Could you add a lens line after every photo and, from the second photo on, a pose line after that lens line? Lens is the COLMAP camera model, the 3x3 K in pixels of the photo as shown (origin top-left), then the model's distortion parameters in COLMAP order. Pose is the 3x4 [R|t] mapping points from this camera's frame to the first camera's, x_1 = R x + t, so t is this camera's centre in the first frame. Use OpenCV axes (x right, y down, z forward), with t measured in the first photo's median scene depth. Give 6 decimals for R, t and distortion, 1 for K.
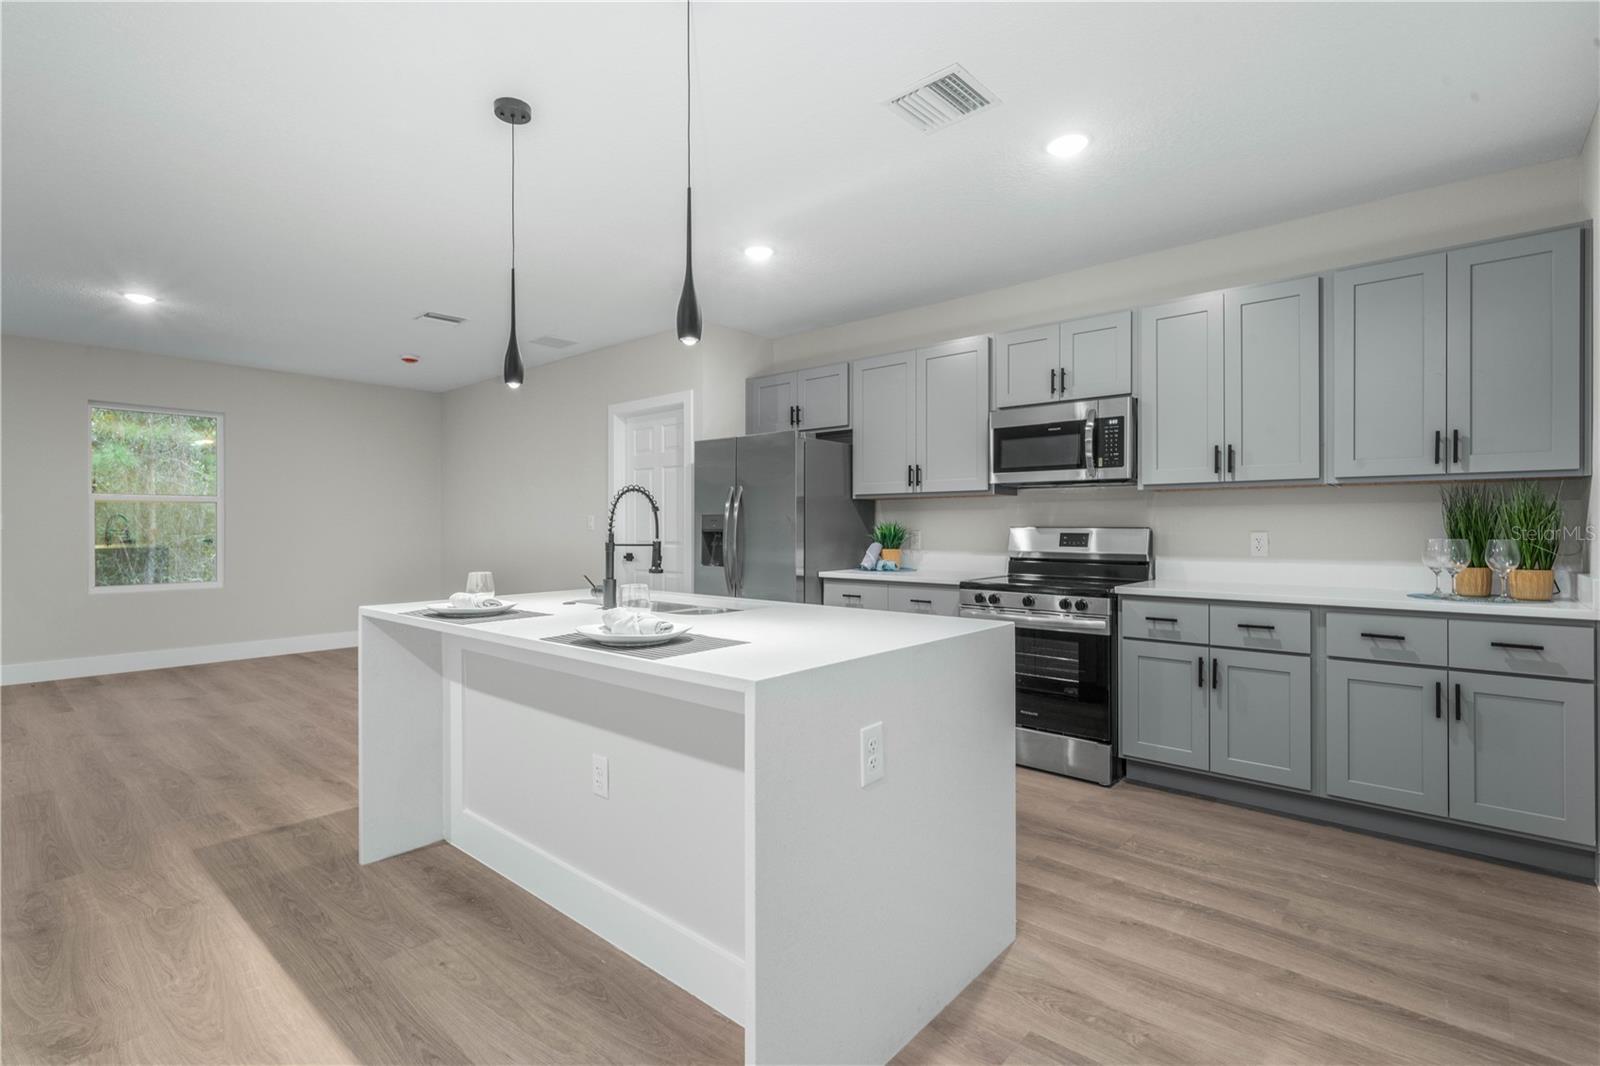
lens RADIAL K [[760.0, 0, 767.9], [0, 760.0, 492.2], [0, 0, 1]] dist [0.004587, 0.000770]
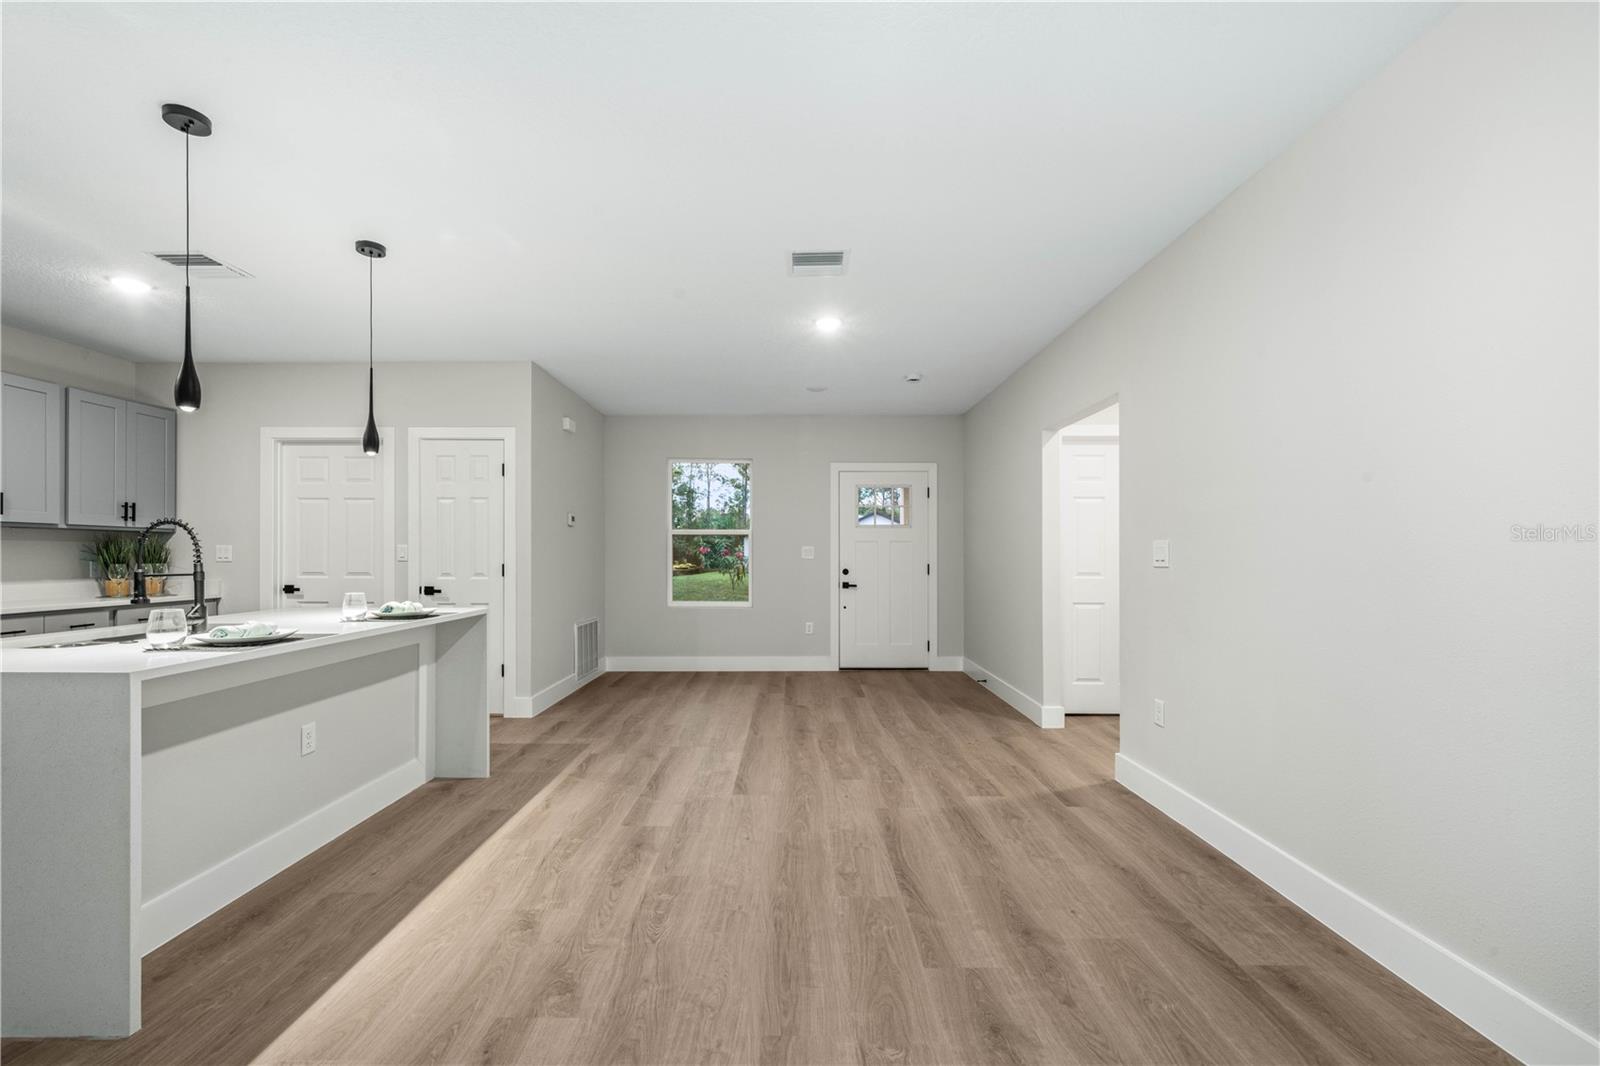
lens RADIAL K [[667.3, 0, 796.3], [0, 667.3, 558.2], [0, 0, 1]] dist [-0.000100, 0.001587]
pose [[-0.673889, -0.001064, 0.738832, -1.062601], [-0.028654, 0.999284, -0.024696, 0.035698], [-0.738277, -0.037813, -0.673437, 0.742896]]
